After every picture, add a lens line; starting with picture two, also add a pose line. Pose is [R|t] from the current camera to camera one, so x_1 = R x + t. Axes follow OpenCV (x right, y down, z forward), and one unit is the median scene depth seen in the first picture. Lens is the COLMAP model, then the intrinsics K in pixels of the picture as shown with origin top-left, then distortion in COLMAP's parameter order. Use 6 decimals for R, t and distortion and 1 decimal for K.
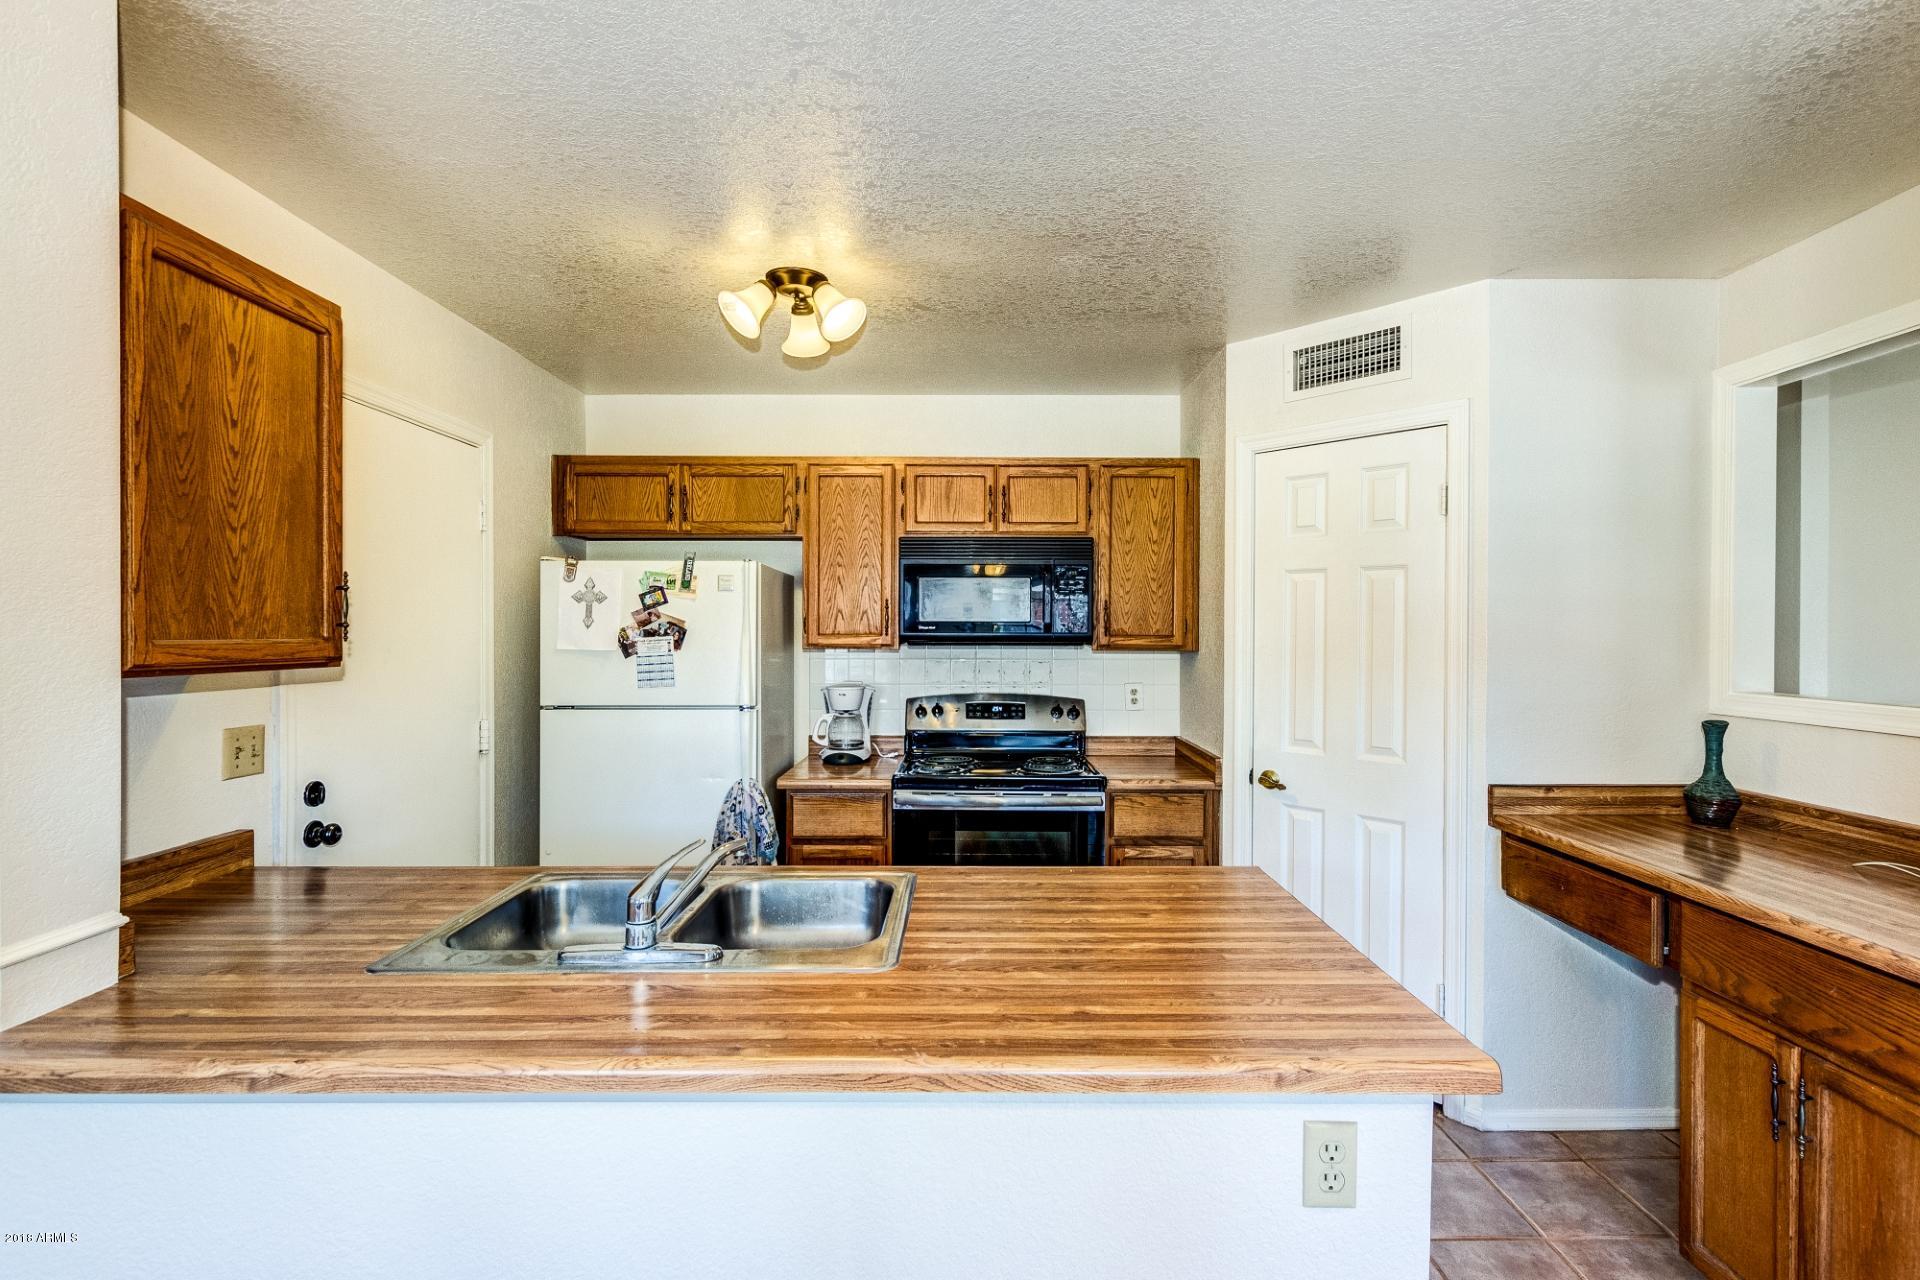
lens RADIAL K [[885.0, 0, 959.4], [0, 885.0, 639.2], [0, 0, 1]] dist [0.004625, 0.000998]
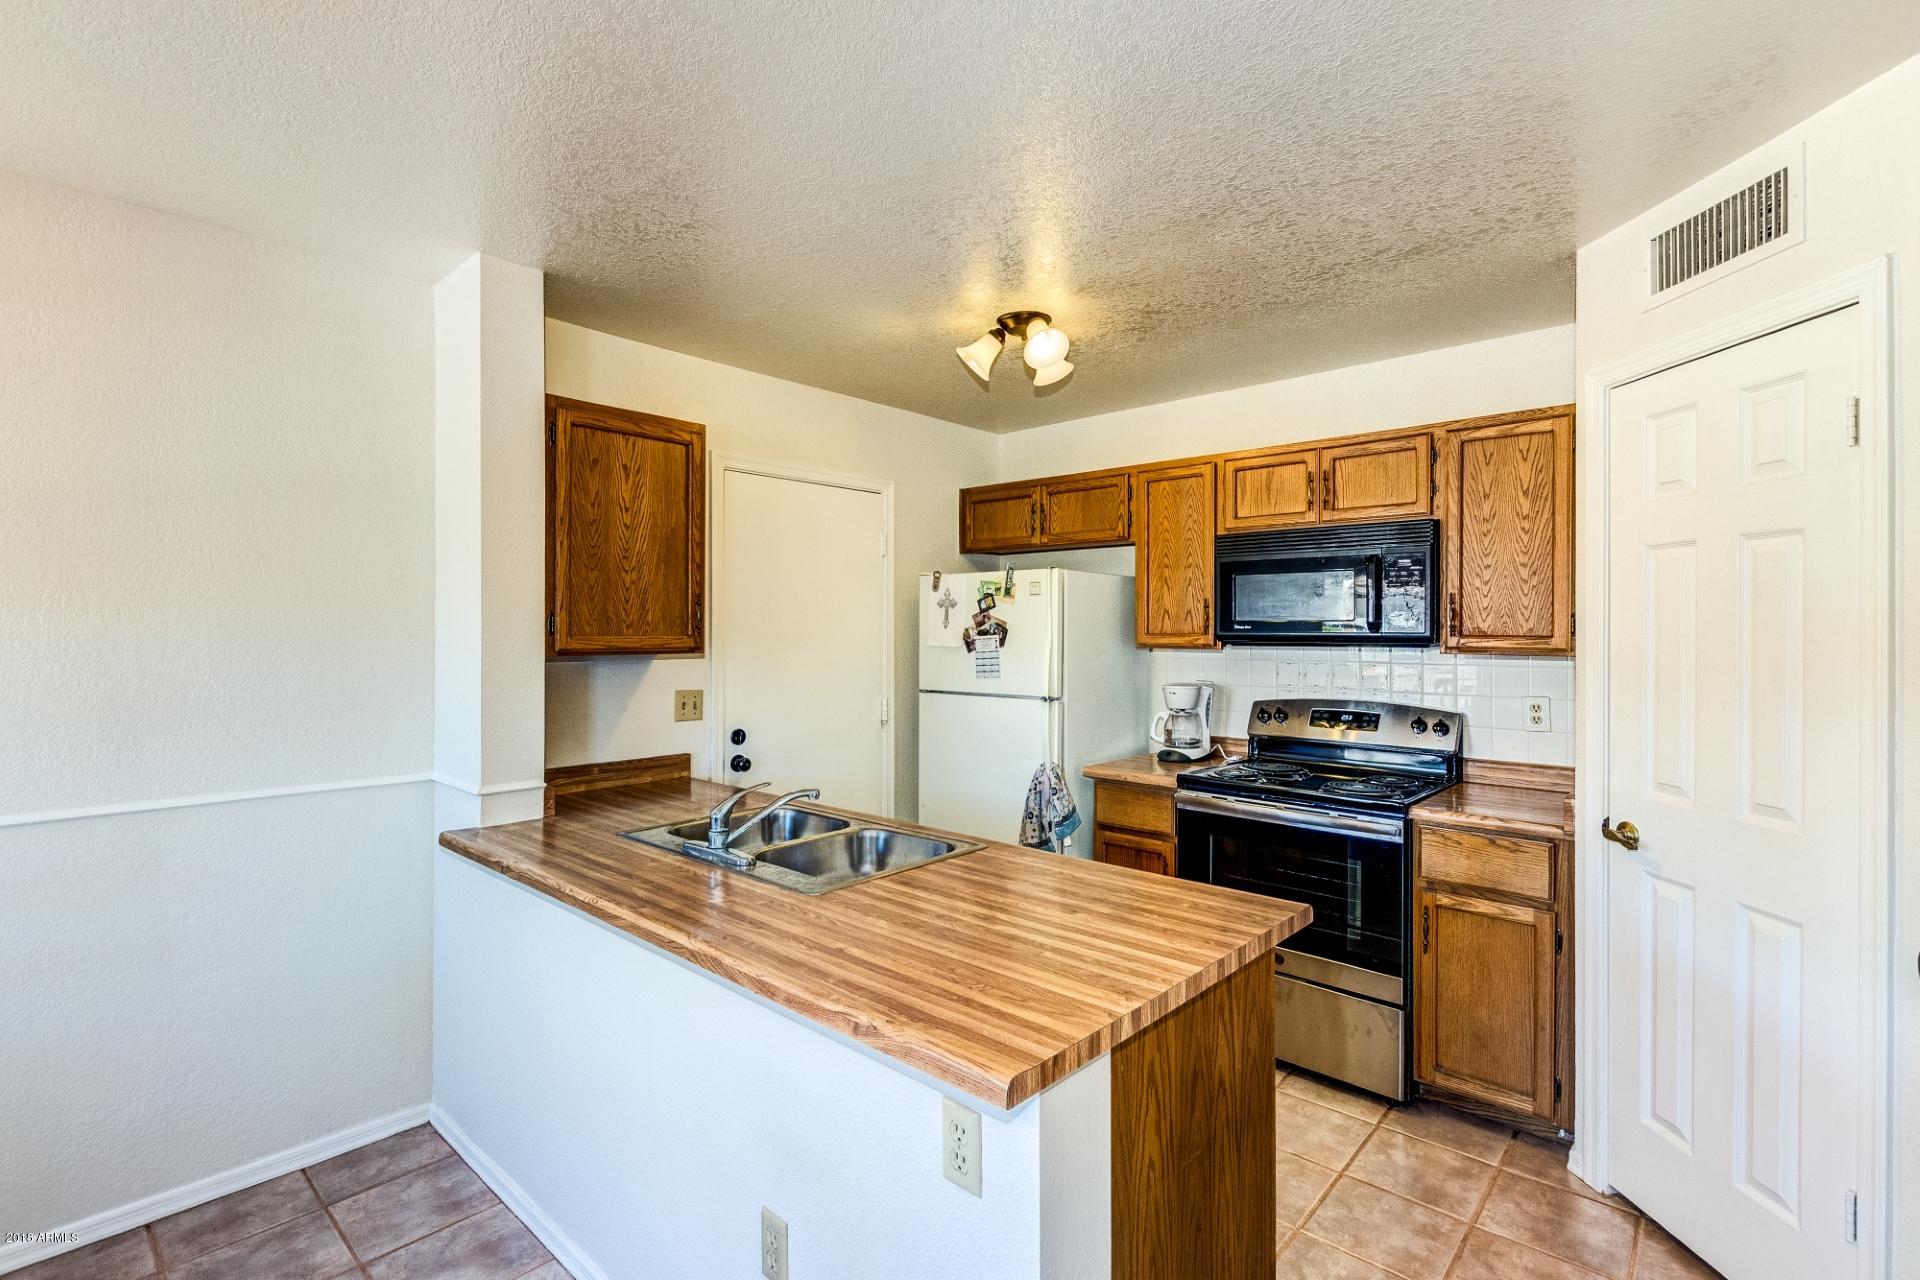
lens RADIAL K [[885.0, 0, 951.9], [0, 885.0, 633.7], [0, 0, 1]] dist [0.004625, 0.000998]
pose [[0.739219, 0.001671, -0.673463, 0.425822], [-0.005571, 0.999978, -0.003634, -0.000676], [0.673442, 0.006438, 0.739212, 0.086167]]
